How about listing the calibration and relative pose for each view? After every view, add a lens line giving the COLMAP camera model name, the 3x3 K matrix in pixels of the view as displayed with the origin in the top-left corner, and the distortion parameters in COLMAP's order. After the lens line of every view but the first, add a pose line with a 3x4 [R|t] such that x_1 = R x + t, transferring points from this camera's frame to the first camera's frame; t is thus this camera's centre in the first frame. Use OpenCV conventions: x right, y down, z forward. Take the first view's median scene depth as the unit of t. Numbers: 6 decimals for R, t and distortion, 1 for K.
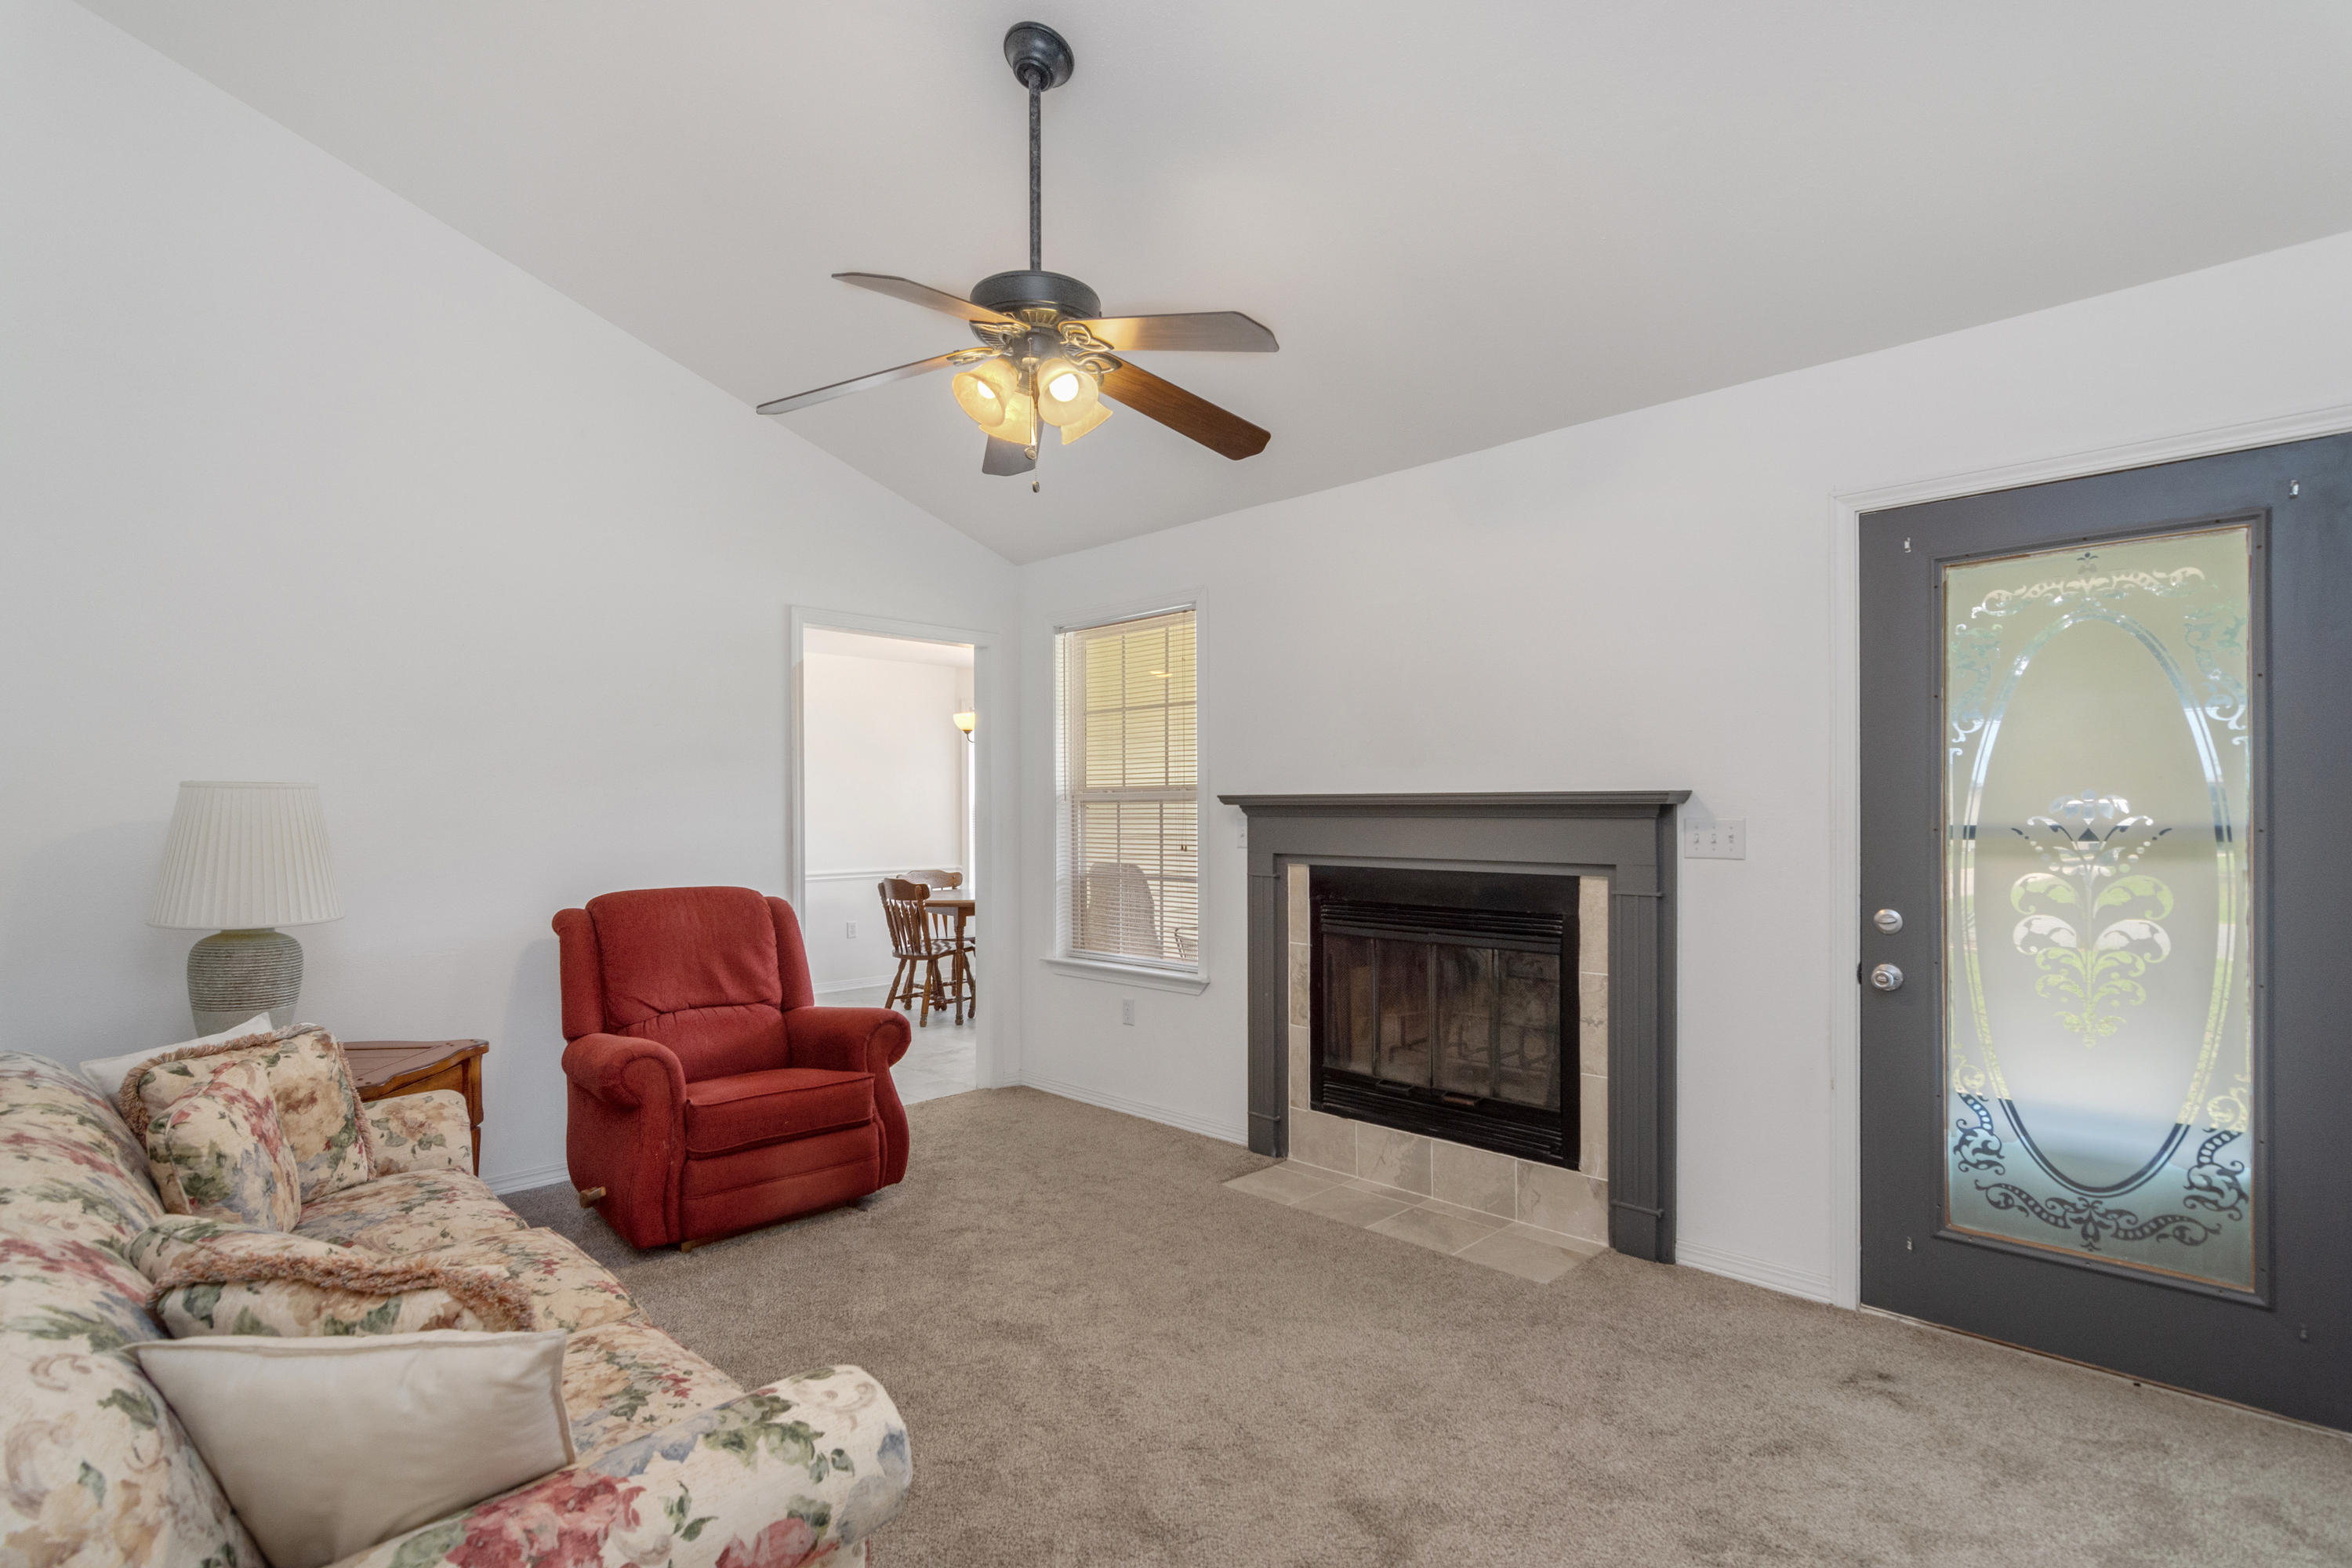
lens RADIAL K [[1137.7, 0, 1174.0], [0, 1137.7, 814.5], [0, 0, 1]] dist [-0.001960, 0.002442]
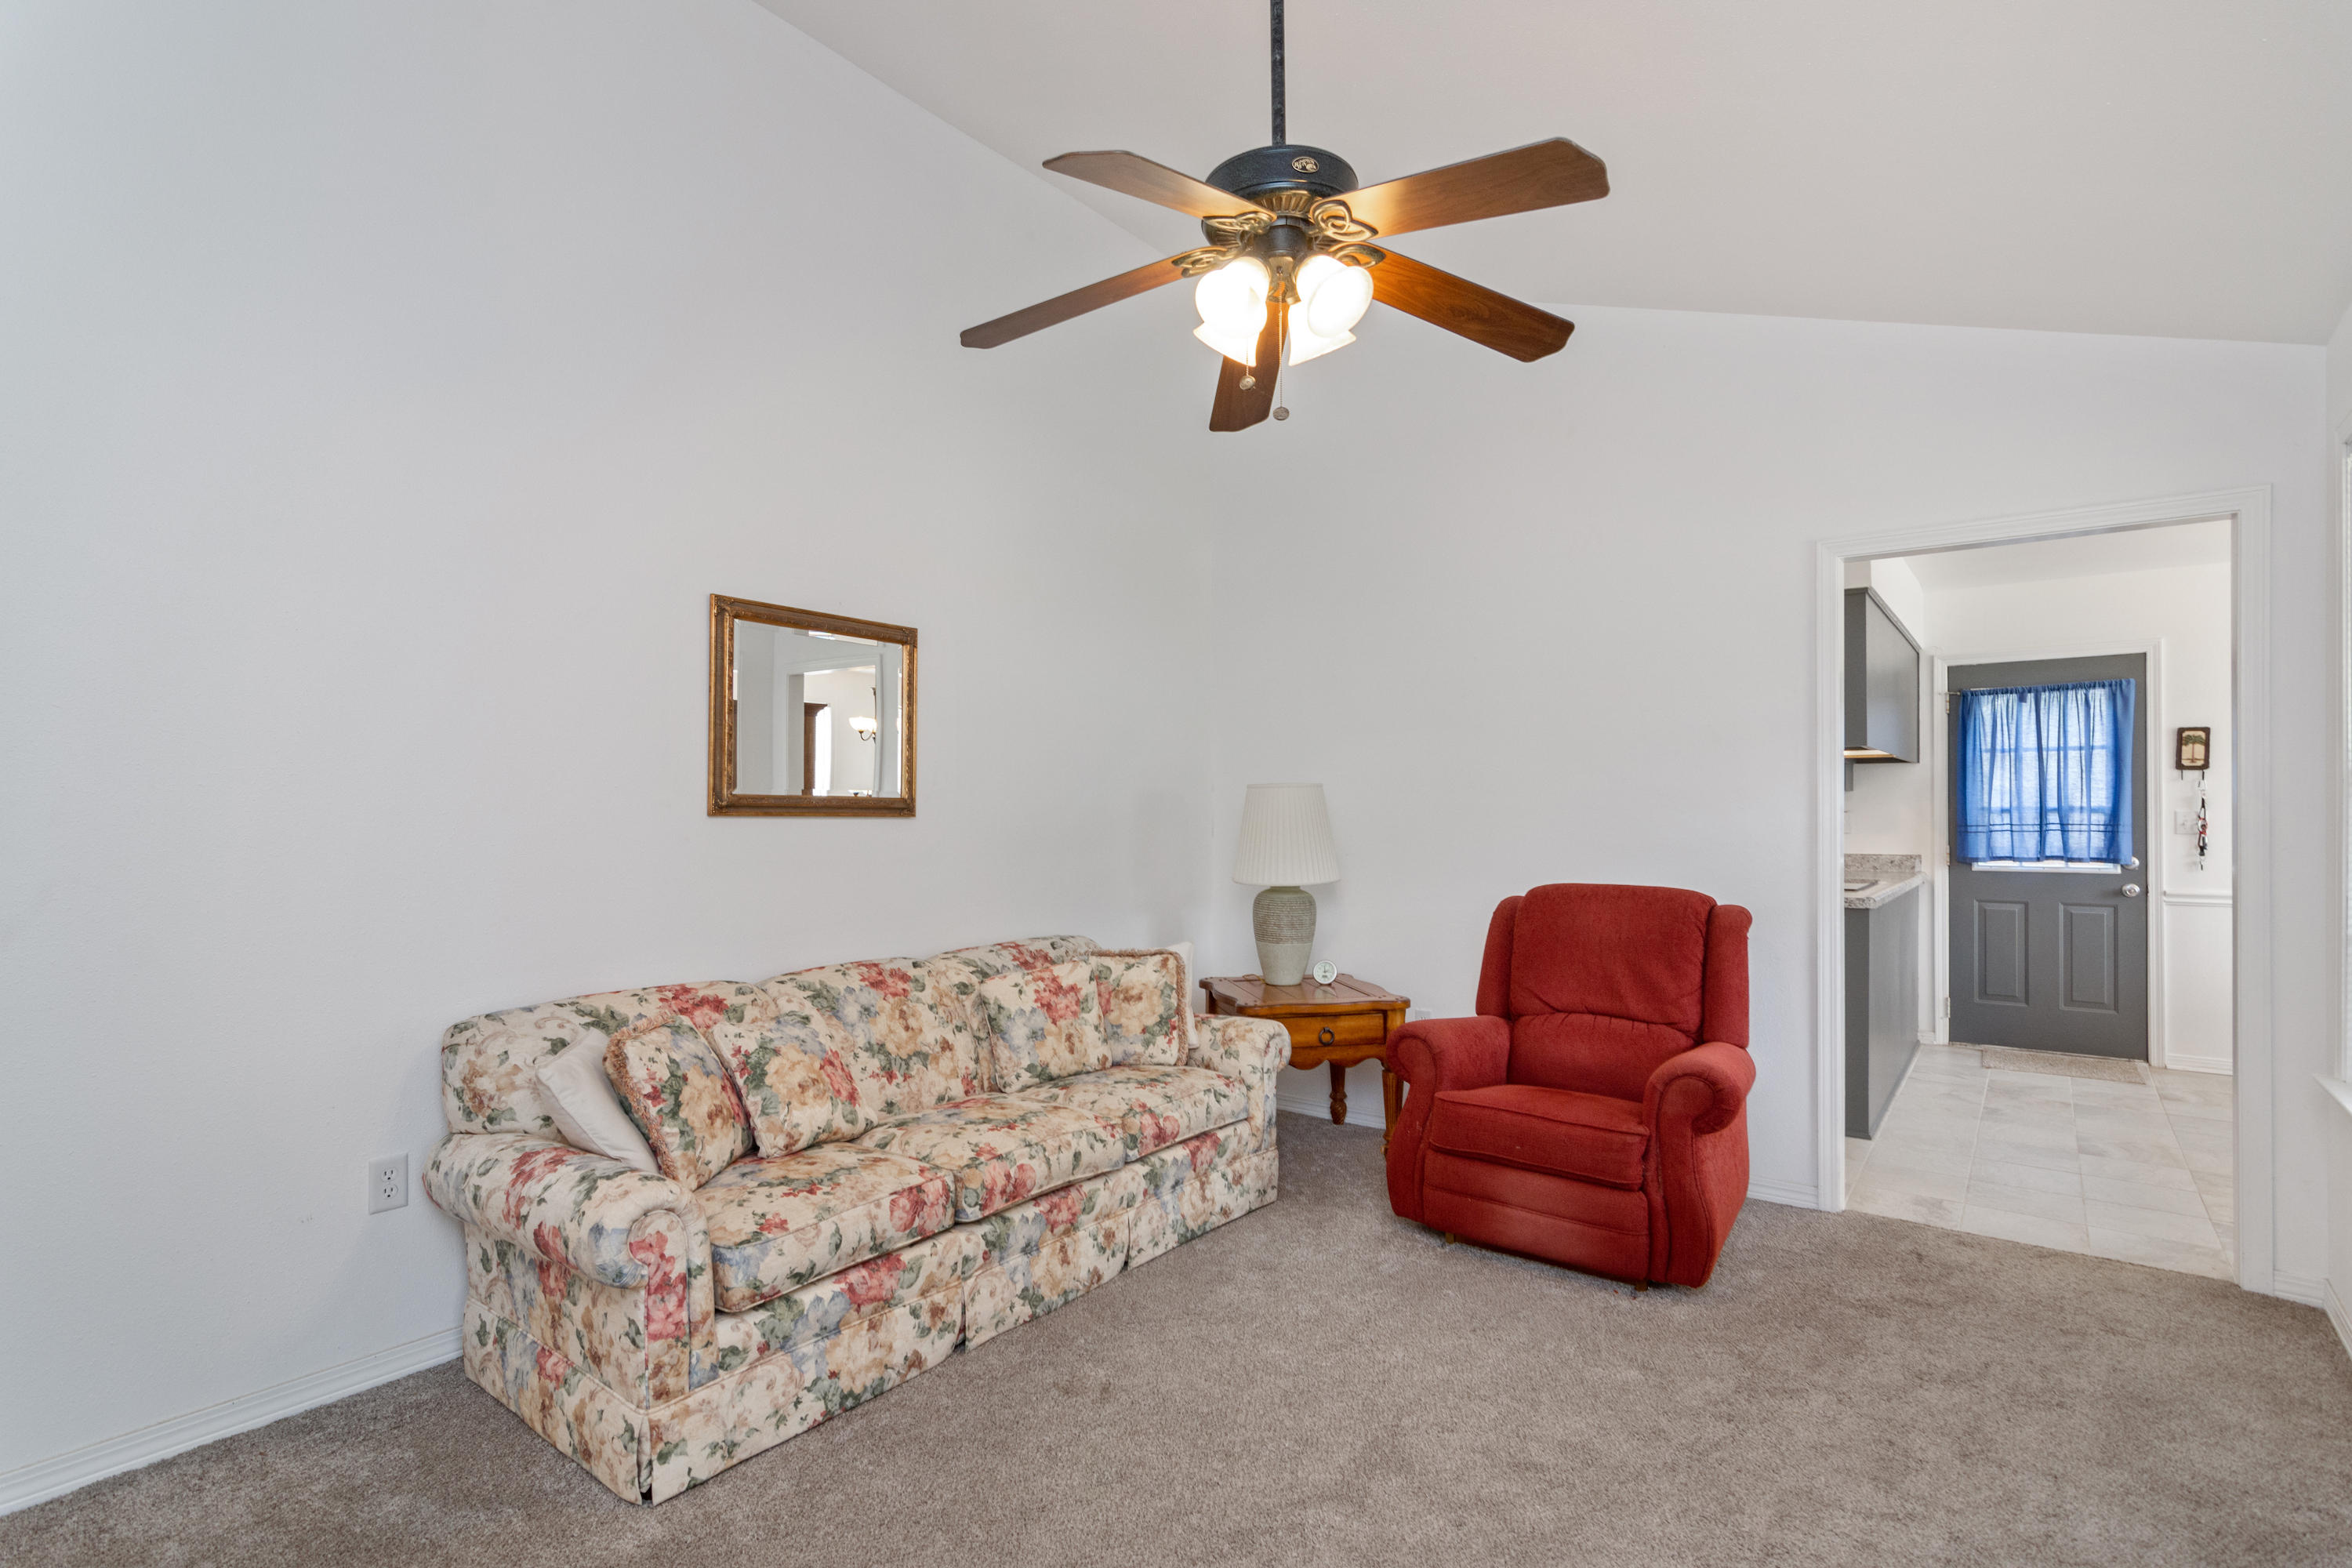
lens RADIAL K [[1138.5, 0, 1164.0], [0, 1138.5, 812.5], [0, 0, 1]] dist [-0.002070, 0.009058]
pose [[0.113106, 0.006090, -0.993564, 0.691193], [0.003775, 0.999971, 0.006559, -0.001404], [0.993576, -0.004492, 0.113080, 0.823910]]
